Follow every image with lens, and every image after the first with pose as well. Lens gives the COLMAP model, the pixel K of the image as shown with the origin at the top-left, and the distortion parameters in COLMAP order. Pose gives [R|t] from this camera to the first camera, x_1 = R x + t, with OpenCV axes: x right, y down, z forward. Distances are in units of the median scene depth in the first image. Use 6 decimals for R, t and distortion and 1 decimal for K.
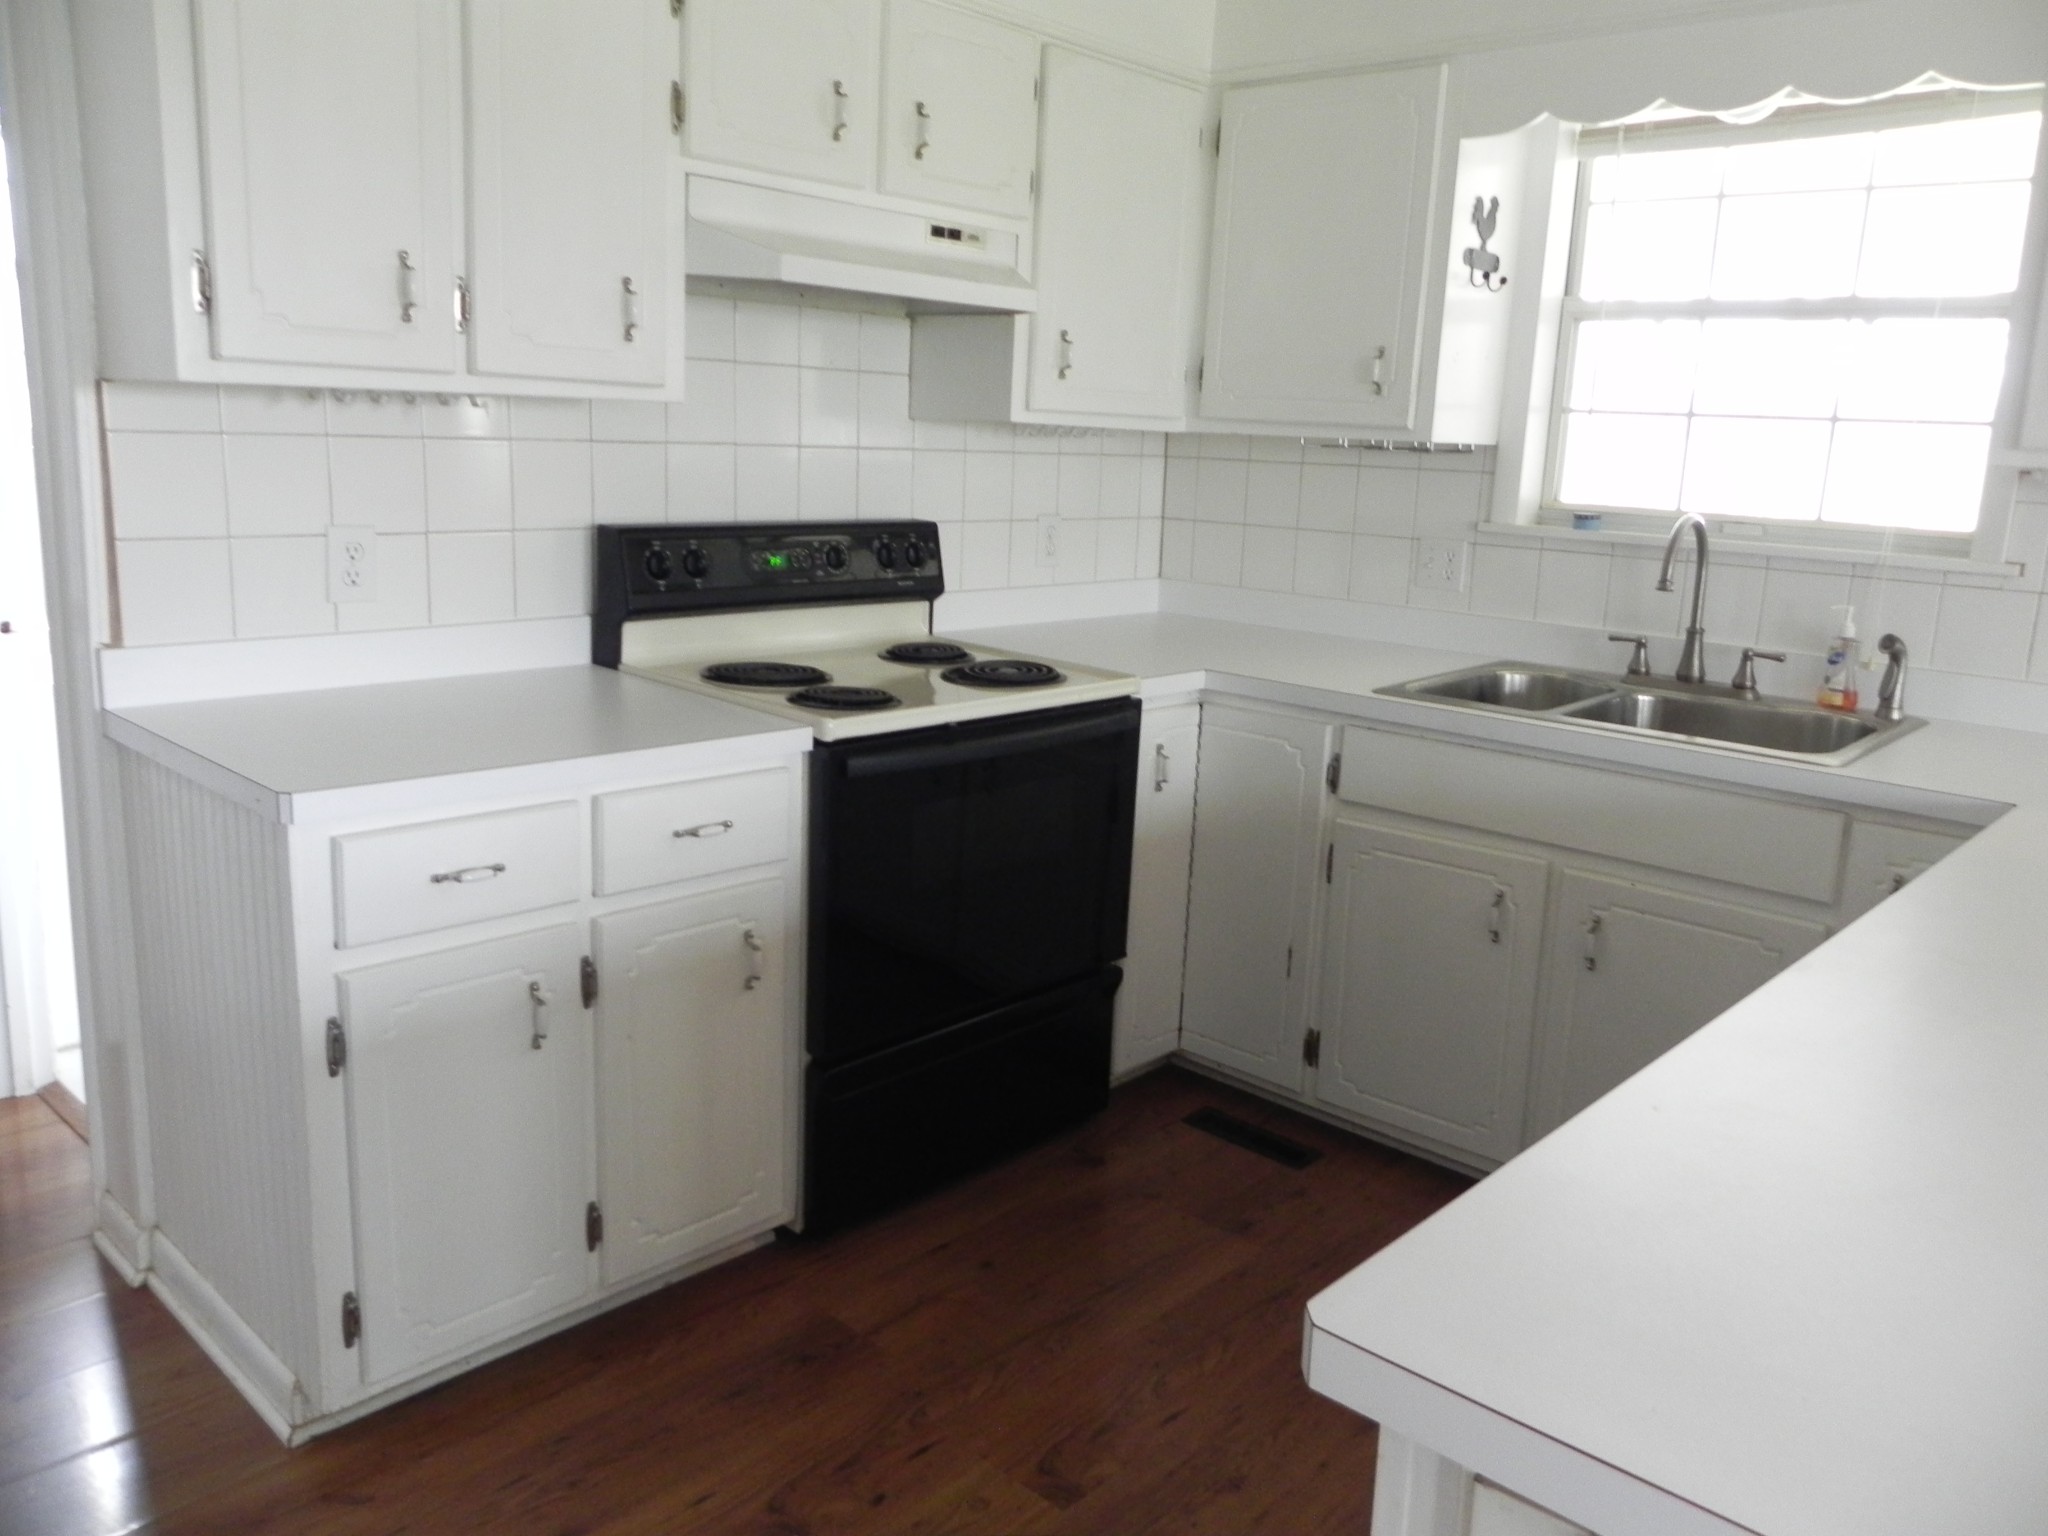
lens RADIAL K [[1534.6, 0, 1047.5], [0, 1534.6, 751.1], [0, 0, 1]] dist [-0.019252, 0.017246]
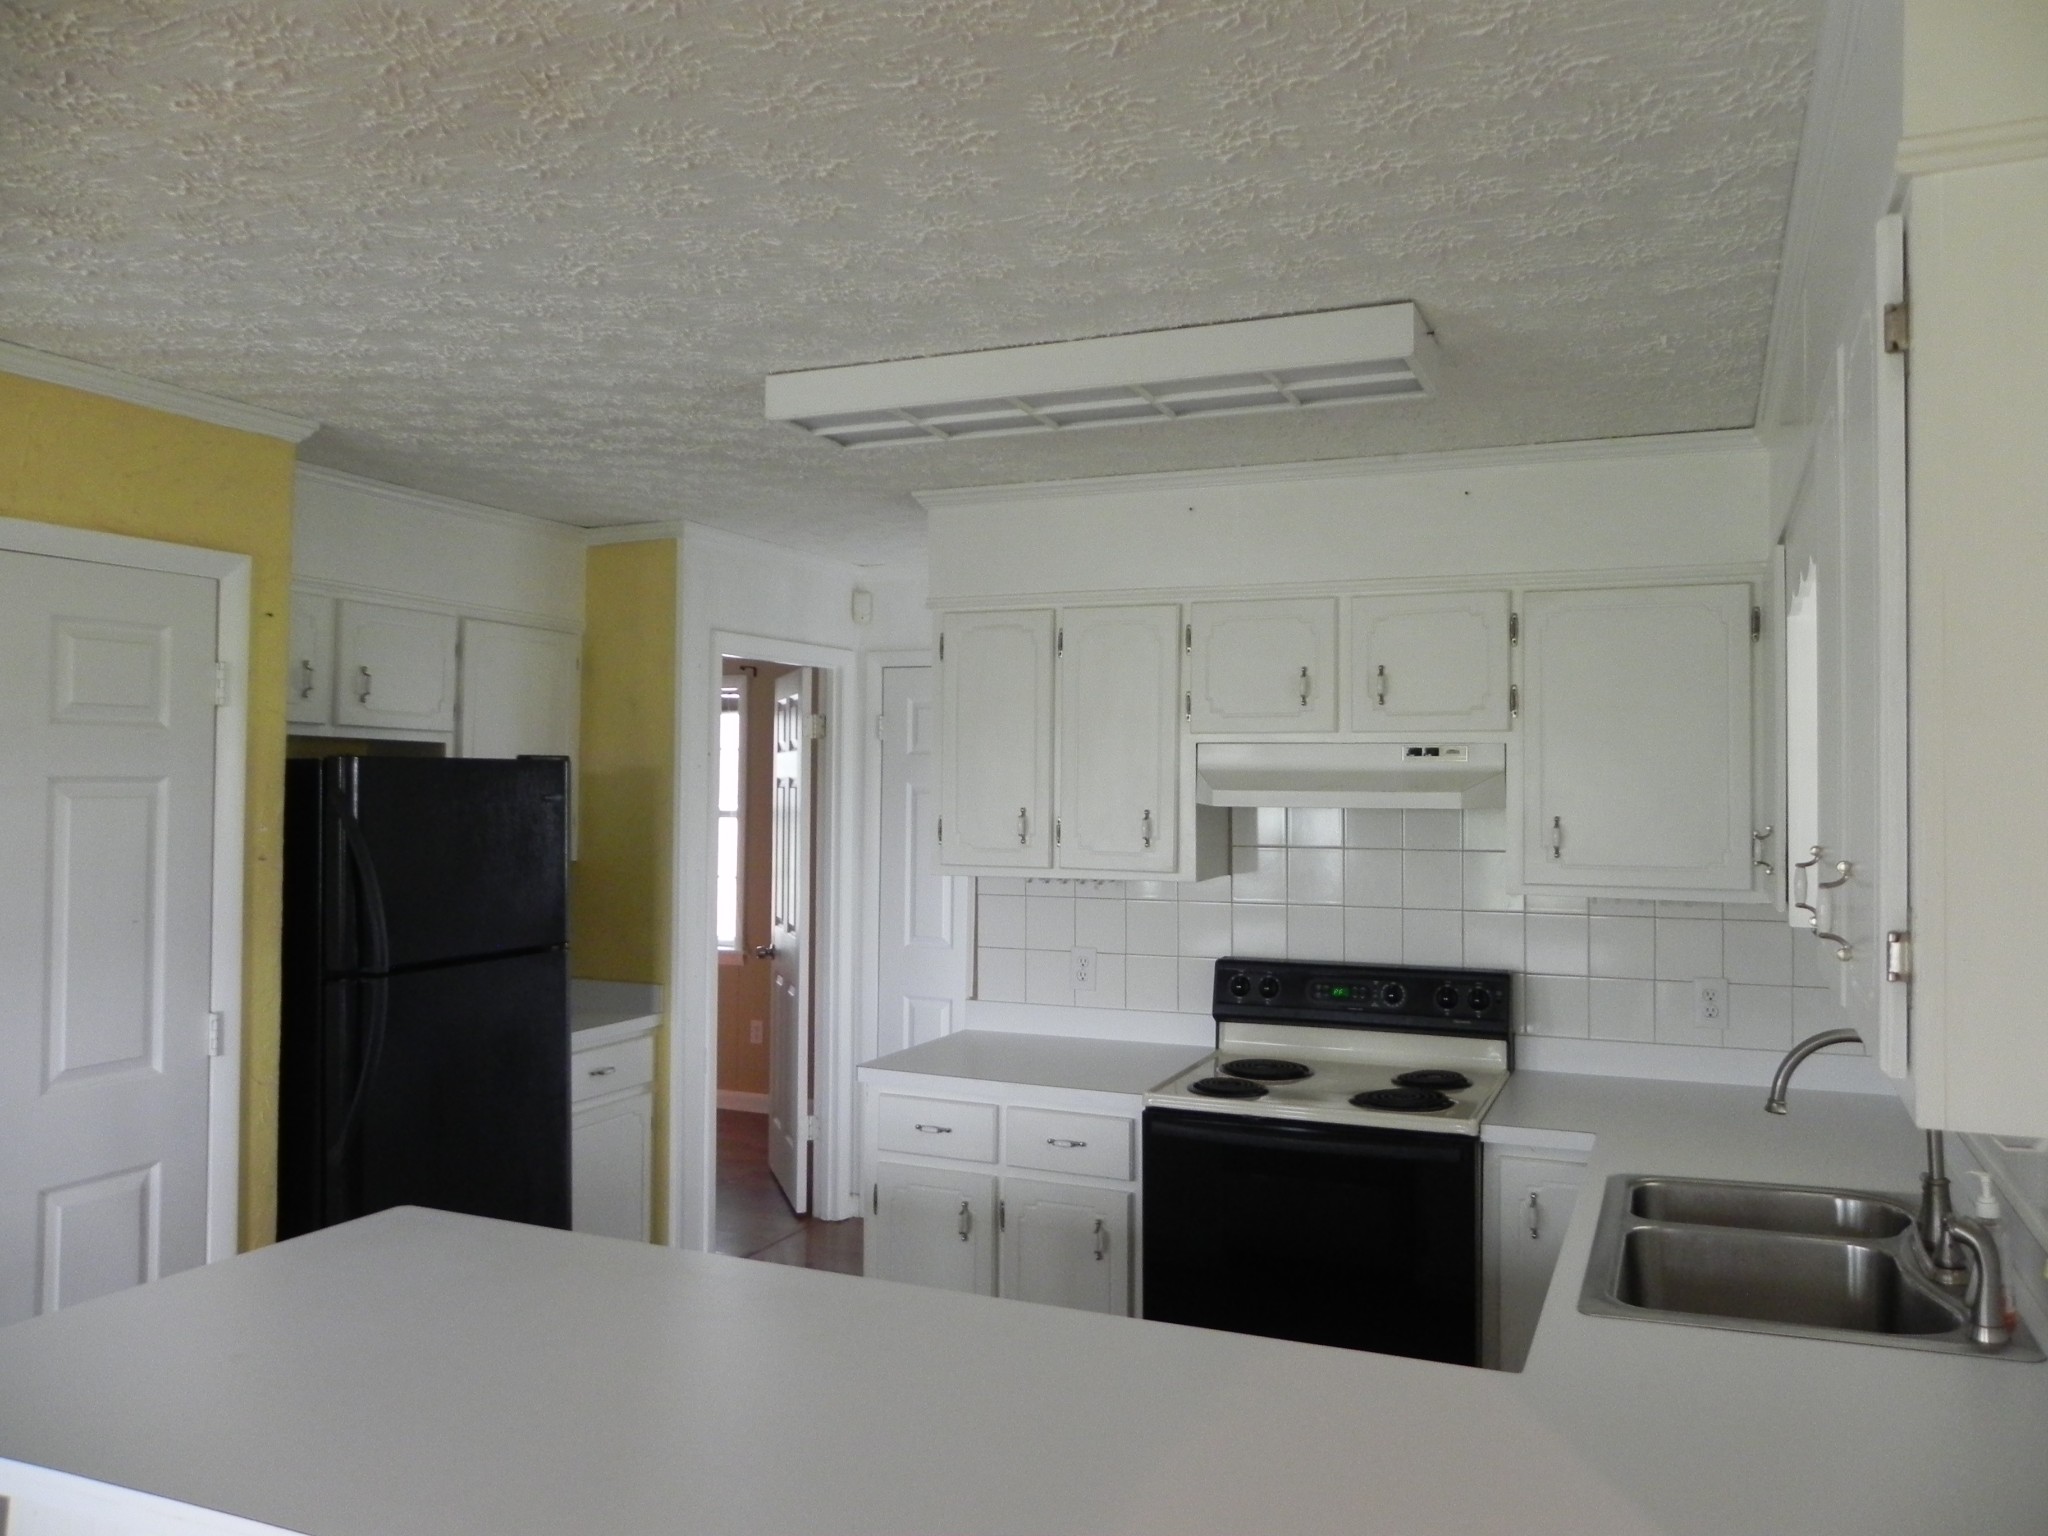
lens RADIAL K [[1534.6, 0, 1058.2], [0, 1534.6, 756.4], [0, 0, 1]] dist [-0.019252, 0.017246]
pose [[0.336496, -0.059309, -0.939816, 1.032491], [-0.183788, 0.974686, -0.127313, -0.109564], [0.923576, 0.215567, 0.317077, 0.296376]]
